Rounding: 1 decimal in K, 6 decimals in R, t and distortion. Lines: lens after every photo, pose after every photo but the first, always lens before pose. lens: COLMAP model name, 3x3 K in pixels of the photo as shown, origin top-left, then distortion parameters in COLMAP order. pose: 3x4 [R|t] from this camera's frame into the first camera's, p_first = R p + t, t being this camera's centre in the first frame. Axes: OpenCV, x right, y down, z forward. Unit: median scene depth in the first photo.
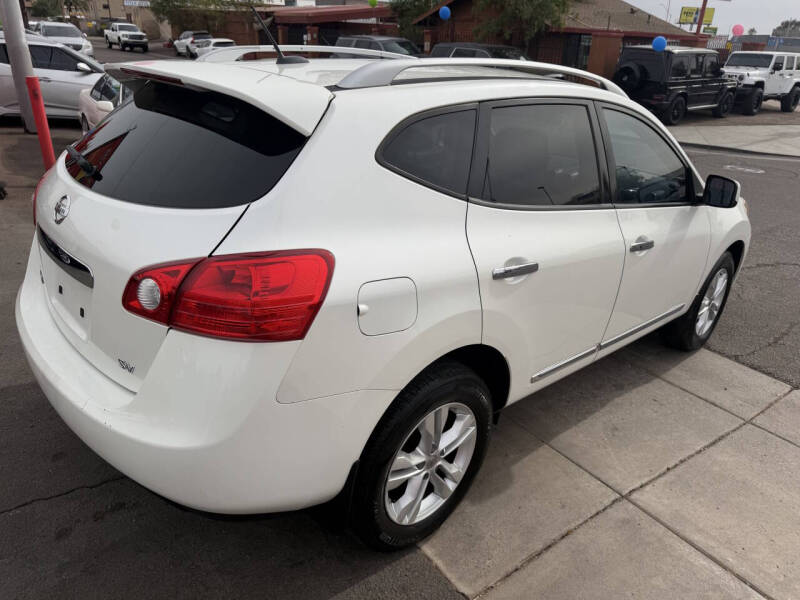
lens RADIAL K [[570.7, 0, 399.3], [0, 570.7, 300.2], [0, 0, 1]] dist [0.010894, -0.012764]
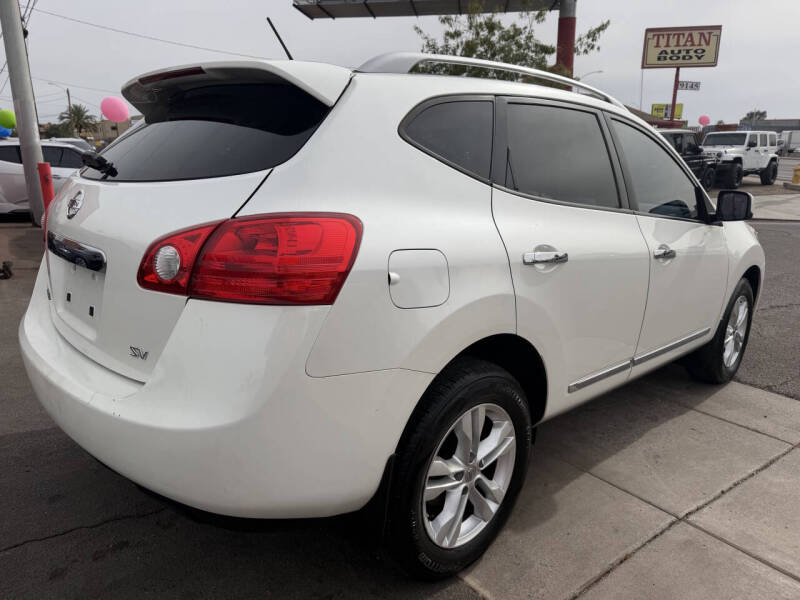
lens RADIAL K [[570.7, 0, 401.0], [0, 570.7, 299.7], [0, 0, 1]] dist [0.010894, -0.012764]
pose [[0.998895, -0.046566, 0.006289, -0.043662], [0.046968, 0.985504, -0.163024, 0.147408], [0.001393, 0.163139, 0.986602, 0.060345]]
